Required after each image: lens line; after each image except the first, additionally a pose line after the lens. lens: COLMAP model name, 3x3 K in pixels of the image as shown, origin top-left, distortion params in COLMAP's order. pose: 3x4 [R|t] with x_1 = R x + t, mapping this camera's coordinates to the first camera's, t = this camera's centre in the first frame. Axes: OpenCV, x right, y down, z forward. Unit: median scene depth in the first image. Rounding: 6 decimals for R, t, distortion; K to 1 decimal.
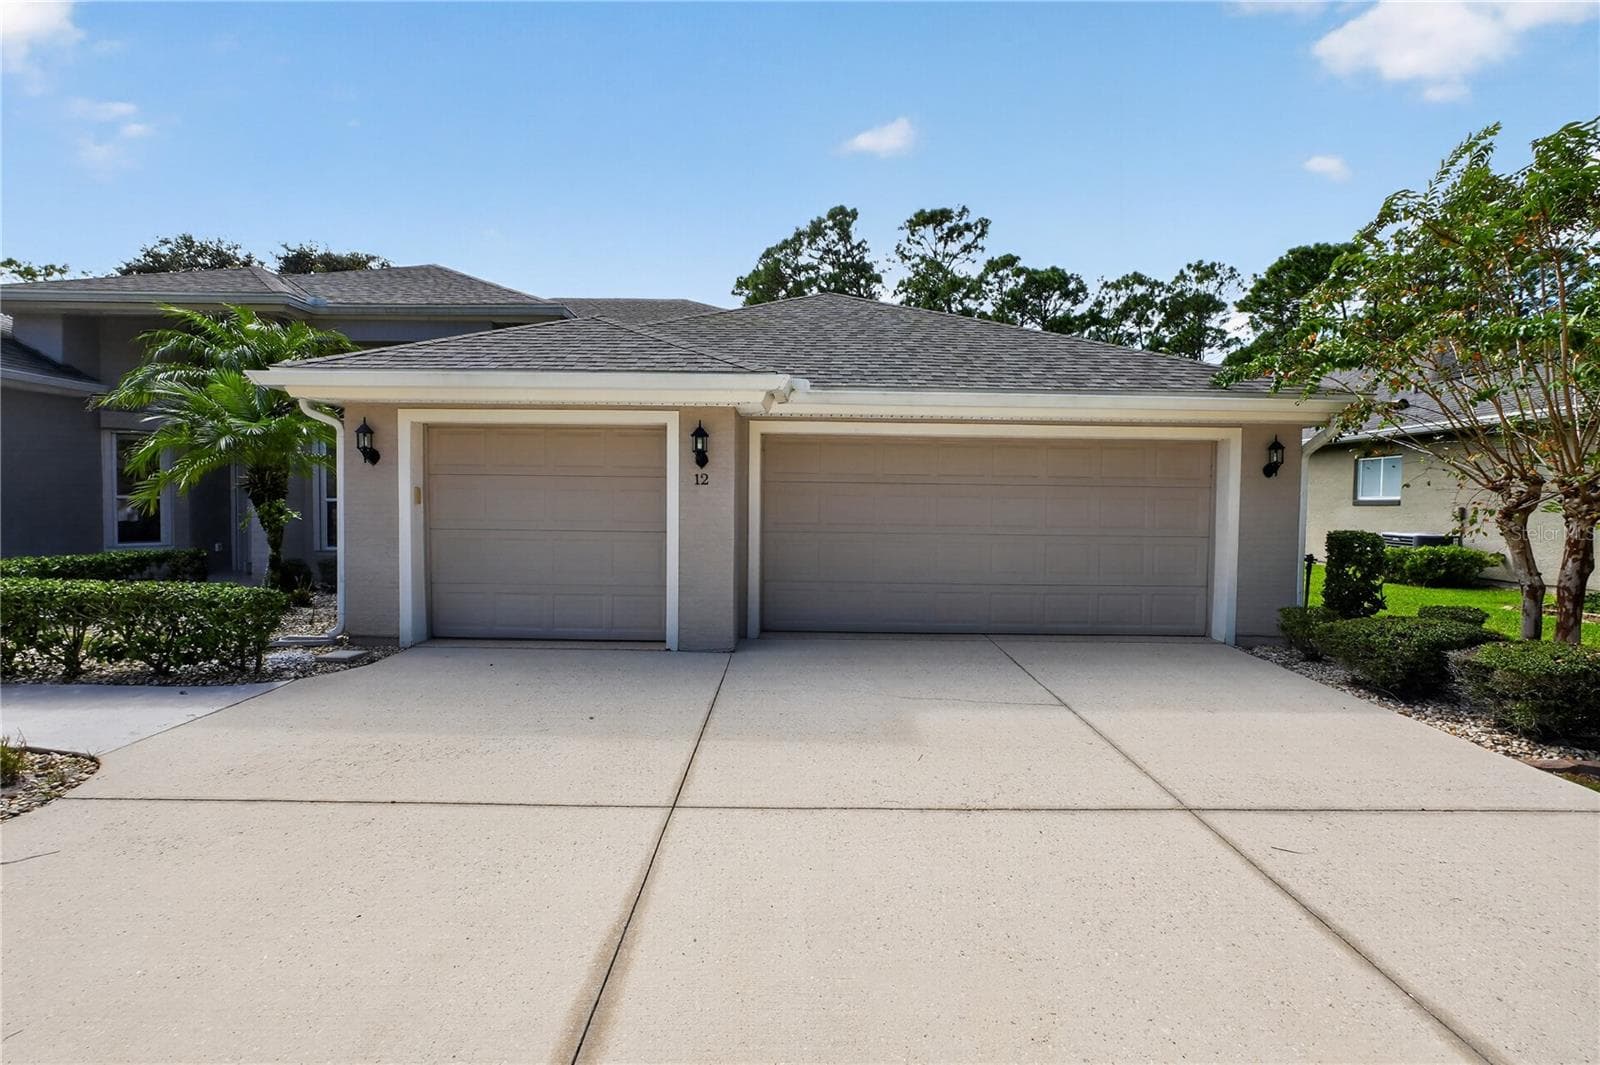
lens RADIAL K [[678.2, 0, 796.2], [0, 678.2, 521.1], [0, 0, 1]] dist [-0.002093, -0.000155]
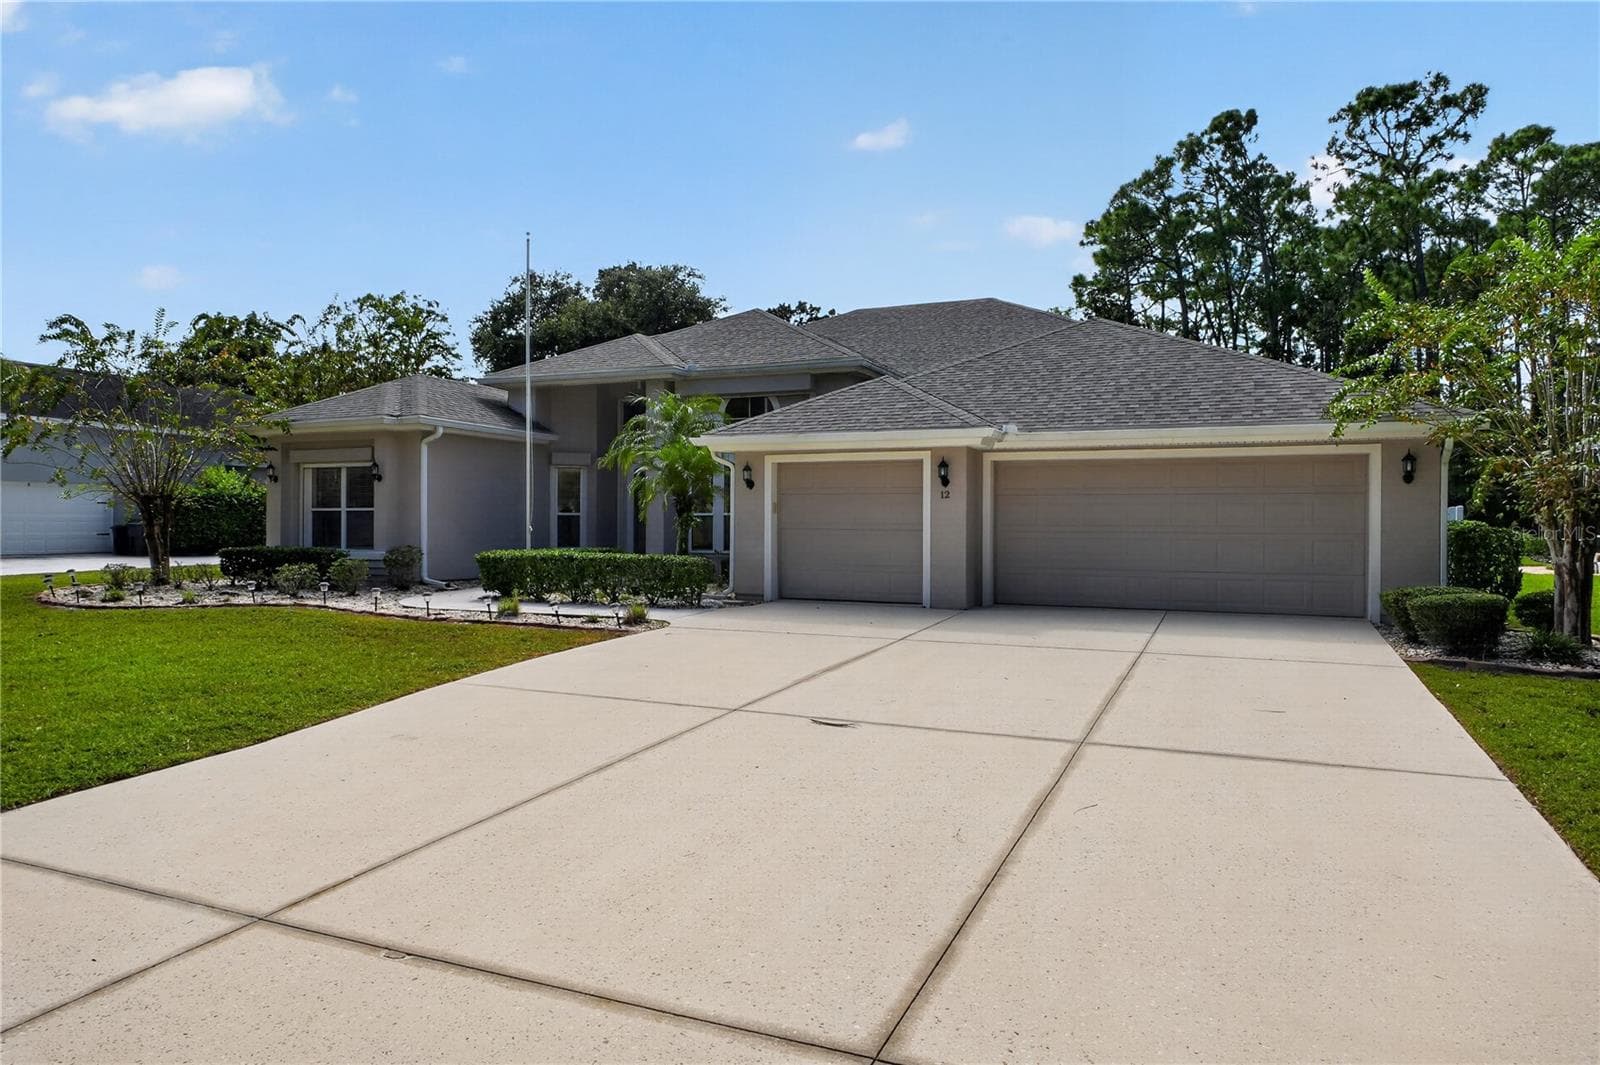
lens RADIAL K [[1007.5, 0, 780.3], [0, 1007.5, 531.6], [0, 0, 1]] dist [-0.004026, -0.000642]
pose [[0.913046, -0.003995, -0.407837, 0.059976], [-0.004287, 0.999803, -0.019393, 0.009074], [0.407834, 0.019455, 0.912849, -0.164019]]
